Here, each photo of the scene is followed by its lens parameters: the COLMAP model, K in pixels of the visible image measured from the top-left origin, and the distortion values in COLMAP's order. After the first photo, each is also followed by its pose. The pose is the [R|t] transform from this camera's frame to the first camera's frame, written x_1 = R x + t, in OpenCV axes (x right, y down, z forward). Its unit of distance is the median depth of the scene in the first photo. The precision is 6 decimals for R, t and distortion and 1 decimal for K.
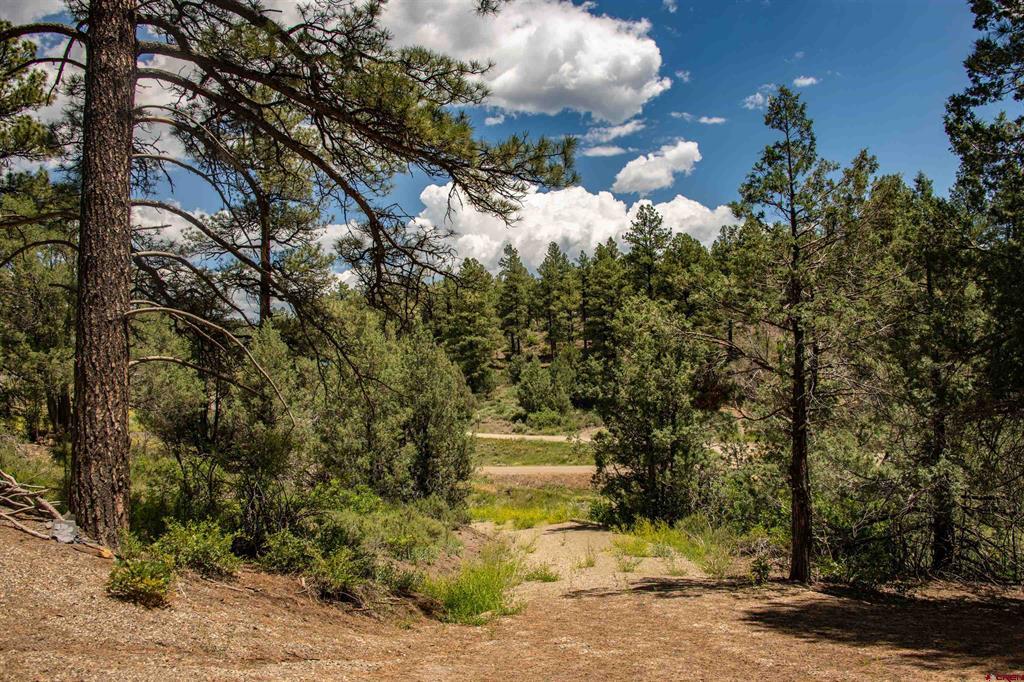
lens RADIAL K [[822.0, 0, 512.0], [0, 822.0, 341.0], [0, 0, 1]] dist [-0.139676, 0.085882]
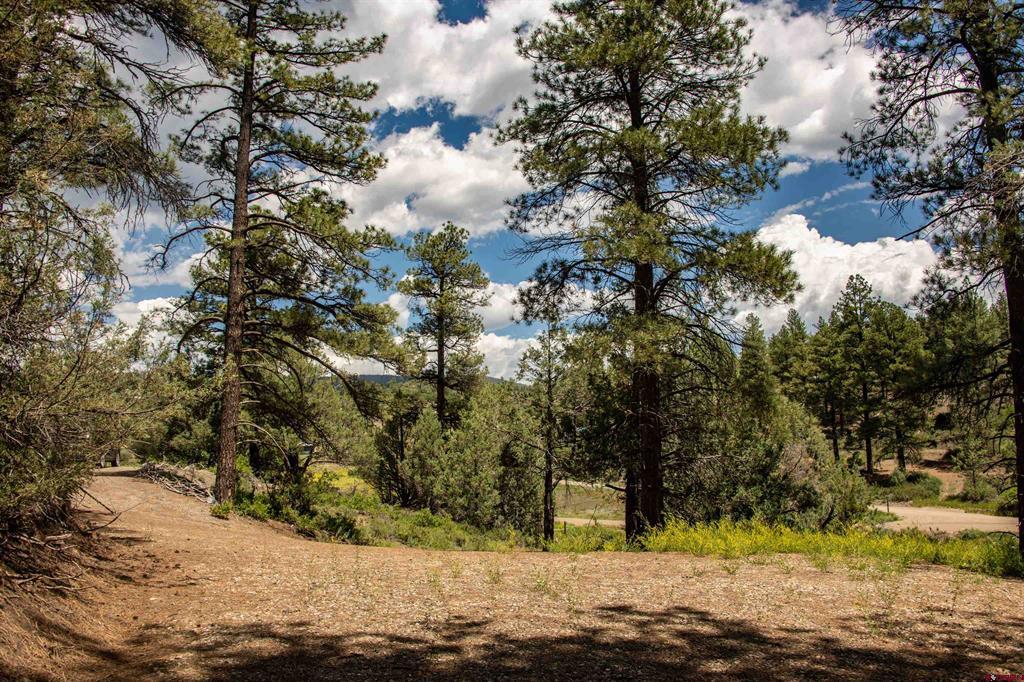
lens RADIAL K [[822.0, 0, 512.0], [0, 822.0, 341.0], [0, 0, 1]] dist [-0.139676, 0.085882]
pose [[0.938007, -0.034107, -0.344934, 0.092413], [0.007683, 0.996948, -0.077686, -0.006624], [0.346531, 0.070220, 0.935407, -0.087355]]
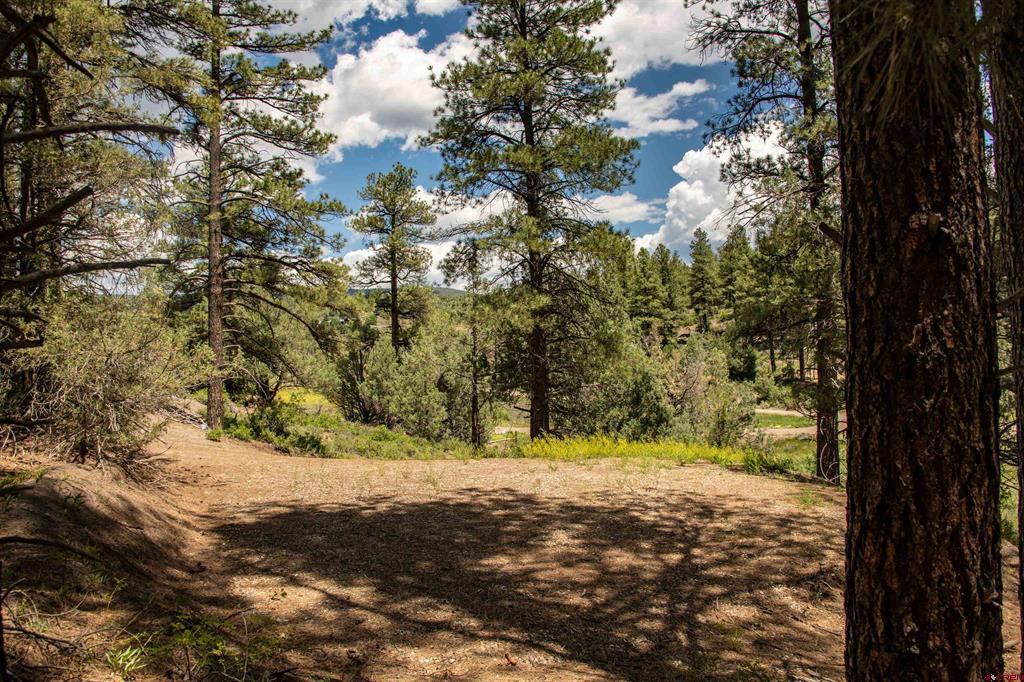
lens RADIAL K [[818.1, 0, 512.0], [0, 818.1, 341.0], [0, 0, 1]] dist [-0.126886, 0.001477]
pose [[0.952526, -0.017191, -0.303970, 0.116279], [0.028189, 0.999096, 0.031830, -0.014166], [0.303148, -0.038887, 0.952150, -0.126245]]
